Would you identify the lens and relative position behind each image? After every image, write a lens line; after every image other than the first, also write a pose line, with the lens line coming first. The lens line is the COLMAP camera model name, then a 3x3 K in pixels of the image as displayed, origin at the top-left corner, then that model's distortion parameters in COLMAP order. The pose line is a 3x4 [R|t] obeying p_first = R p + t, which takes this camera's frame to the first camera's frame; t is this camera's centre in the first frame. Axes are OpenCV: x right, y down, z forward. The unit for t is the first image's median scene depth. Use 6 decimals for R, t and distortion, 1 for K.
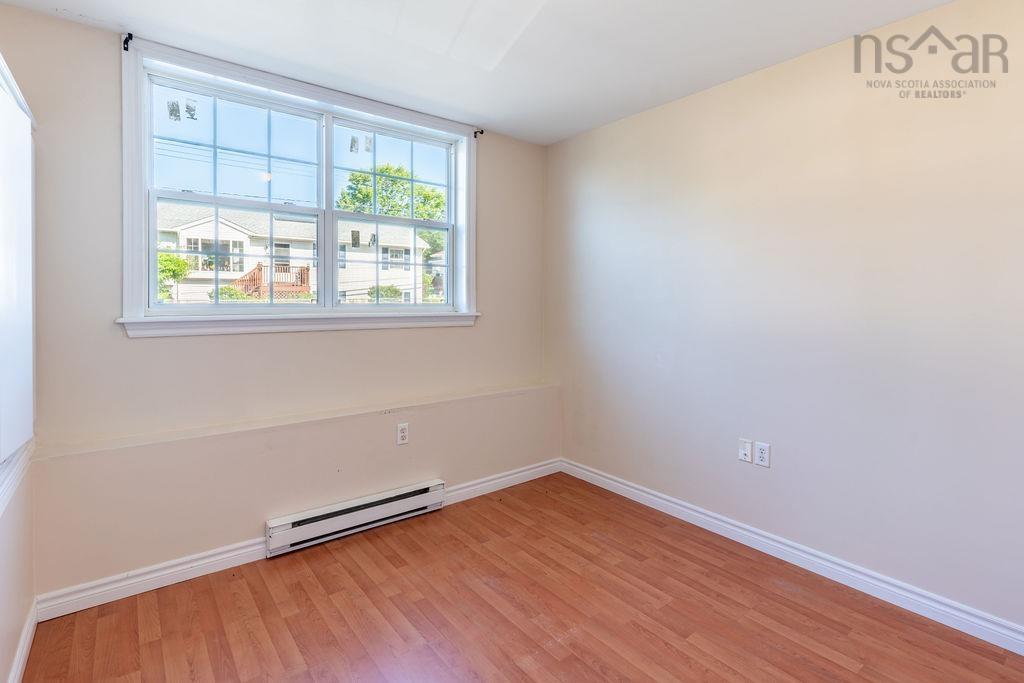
lens RADIAL K [[490.1, 0, 506.1], [0, 490.1, 306.6], [0, 0, 1]] dist [0.002476, -0.000119]
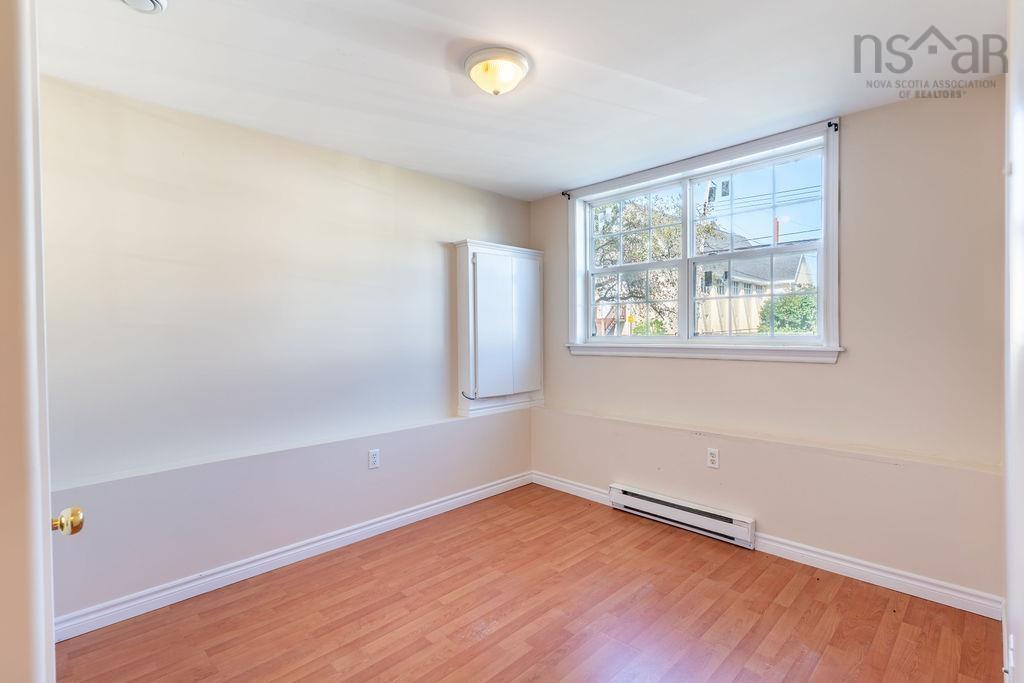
lens RADIAL K [[490.1, 0, 521.0], [0, 490.1, 341.6], [0, 0, 1]] dist [0.002476, -0.000119]
pose [[0.118333, 0.009878, -0.992925, 0.902477], [-0.005034, 0.999944, 0.009348, -0.001940], [0.992961, 0.003892, 0.118376, 0.518324]]
